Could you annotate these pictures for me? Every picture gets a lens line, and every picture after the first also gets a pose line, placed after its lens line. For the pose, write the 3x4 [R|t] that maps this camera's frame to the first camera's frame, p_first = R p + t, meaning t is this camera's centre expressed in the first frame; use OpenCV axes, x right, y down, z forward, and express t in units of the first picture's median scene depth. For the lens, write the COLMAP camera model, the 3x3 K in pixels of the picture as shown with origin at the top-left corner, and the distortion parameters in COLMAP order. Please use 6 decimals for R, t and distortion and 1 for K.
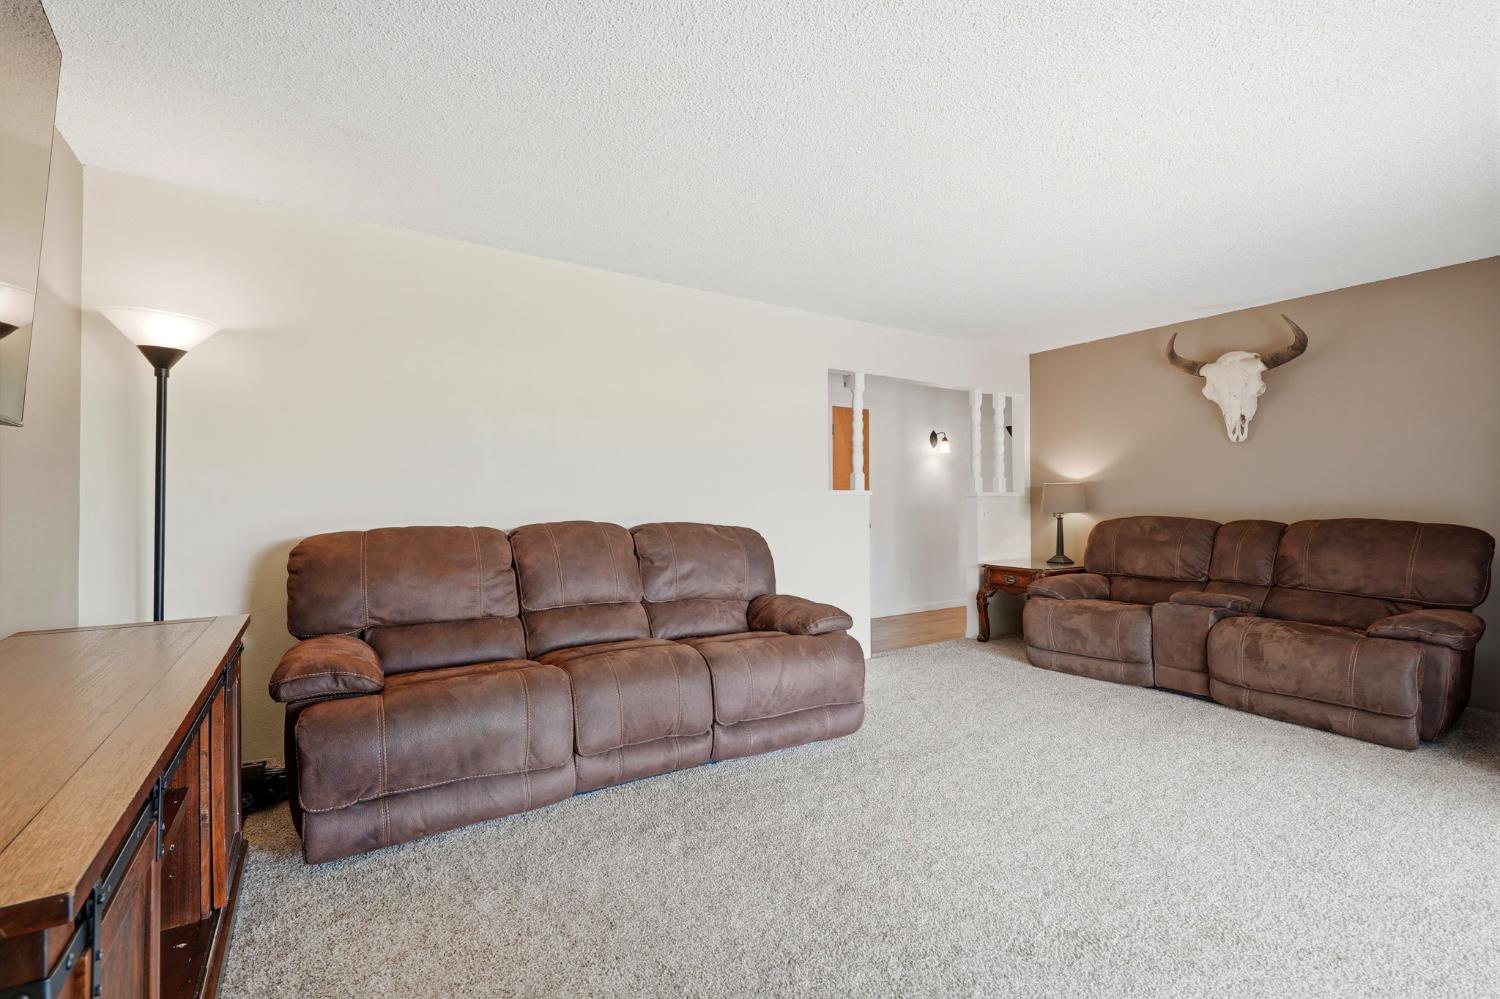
lens RADIAL K [[667.2, 0, 750.2], [0, 667.2, 500.0], [0, 0, 1]] dist [-0.002522, -0.000004]
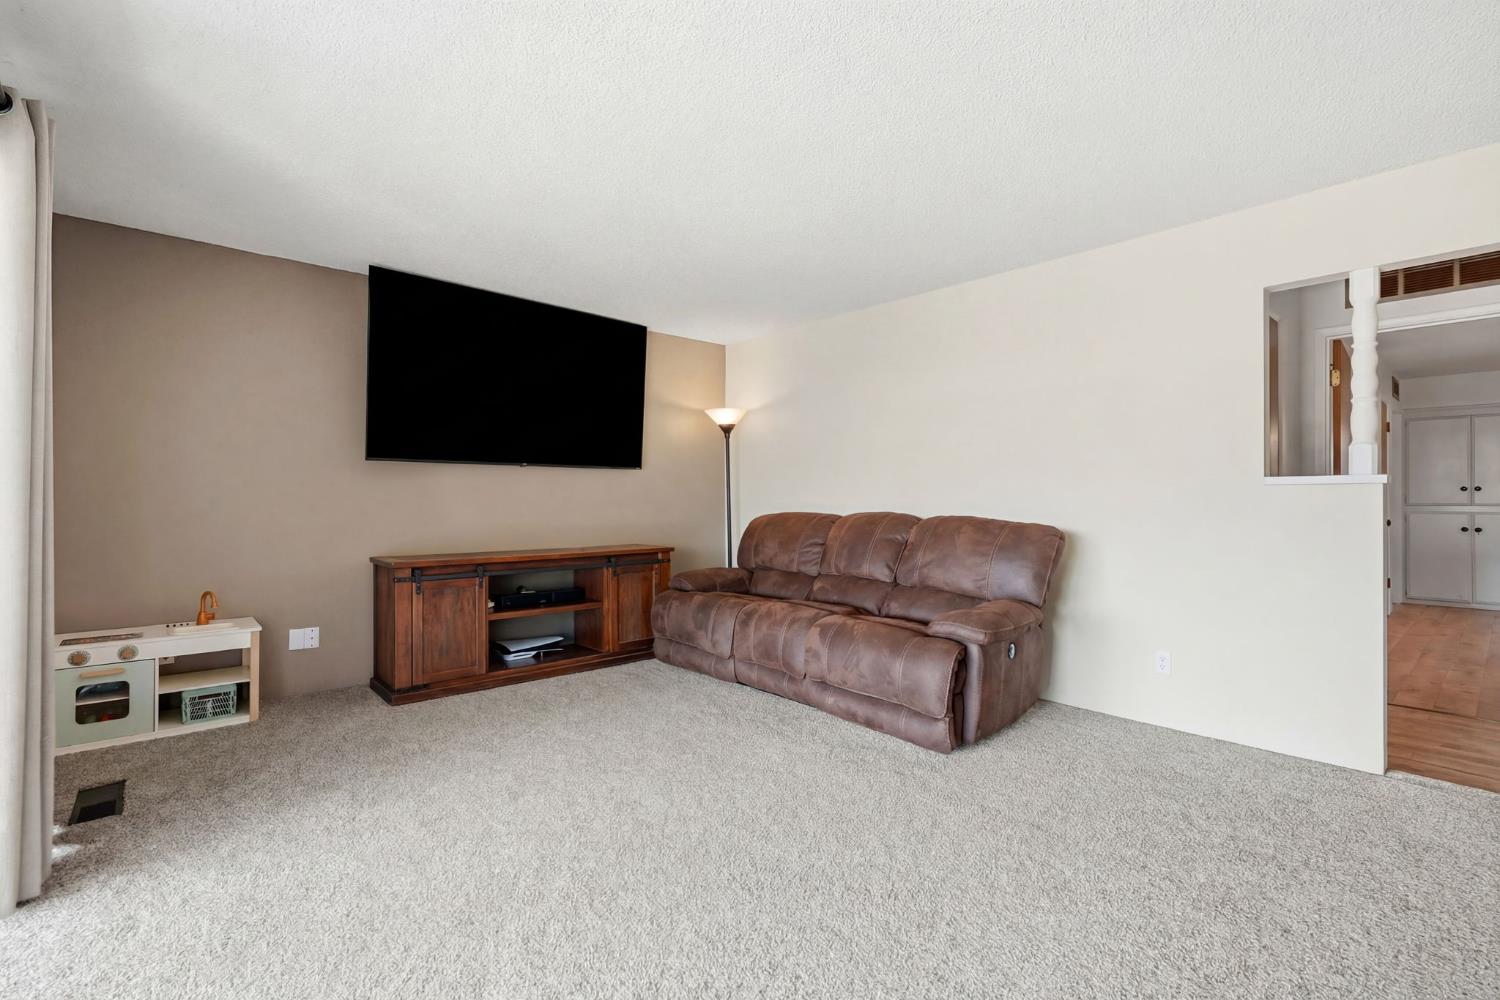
lens RADIAL K [[667.2, 0, 750.1], [0, 667.2, 497.7], [0, 0, 1]] dist [-0.002522, -0.000004]
pose [[0.150596, -0.002774, -0.988591, 1.125221], [0.007559, 0.999970, -0.001654, 0.006515], [0.988566, -0.007224, 0.150613, 0.687126]]
